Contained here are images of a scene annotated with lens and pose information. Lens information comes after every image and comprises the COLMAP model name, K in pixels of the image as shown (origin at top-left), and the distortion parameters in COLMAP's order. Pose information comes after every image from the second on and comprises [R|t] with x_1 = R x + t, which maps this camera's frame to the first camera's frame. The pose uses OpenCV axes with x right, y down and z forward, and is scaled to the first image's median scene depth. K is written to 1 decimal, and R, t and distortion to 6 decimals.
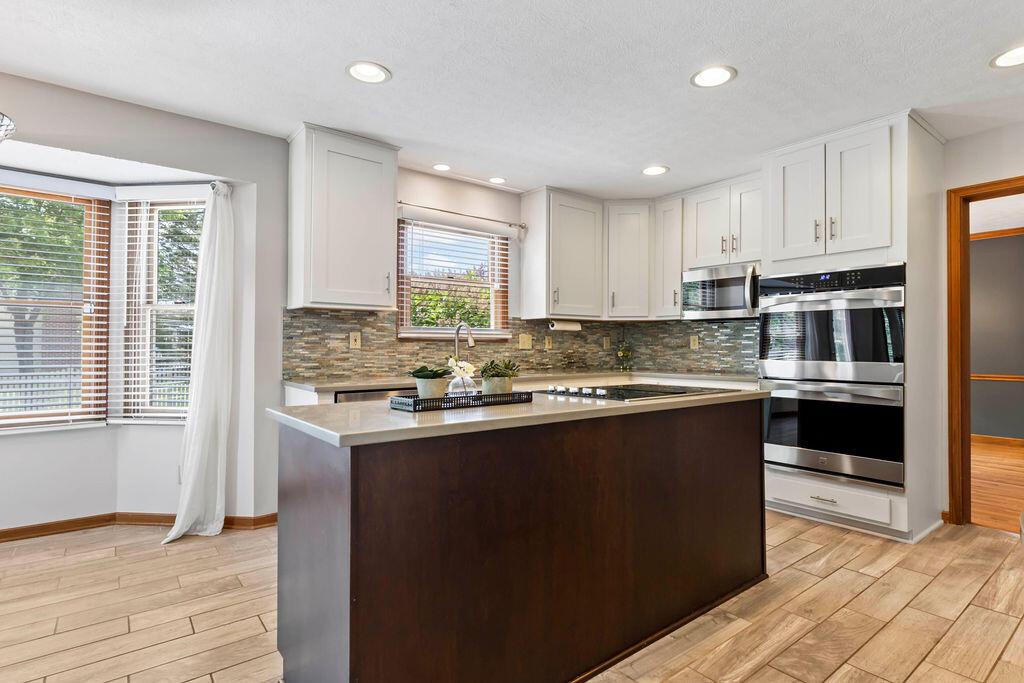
lens RADIAL K [[492.8, 0, 512.0], [0, 492.8, 341.5], [0, 0, 1]] dist [-0.000146, -0.026333]
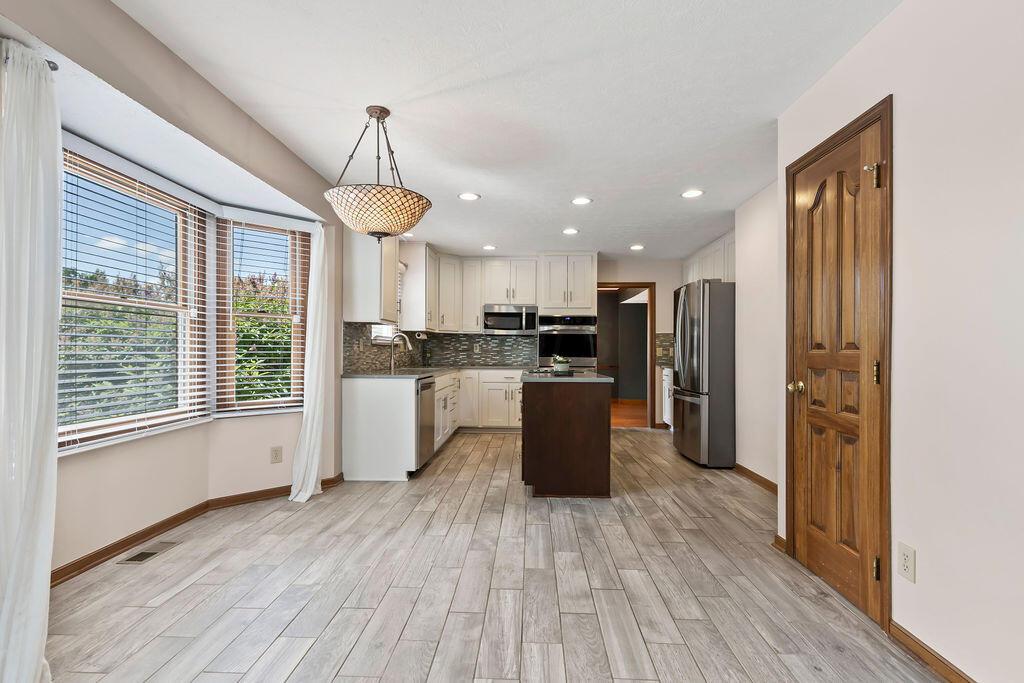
lens RADIAL K [[477.1, 0, 510.6], [0, 477.1, 353.6], [0, 0, 1]] dist [-0.000577, 0.000002]
pose [[0.660700, -0.000601, 0.750650, -1.167931], [-0.014587, 0.999801, 0.013639, -0.002624], [-0.750508, -0.019961, 0.660560, -0.211599]]
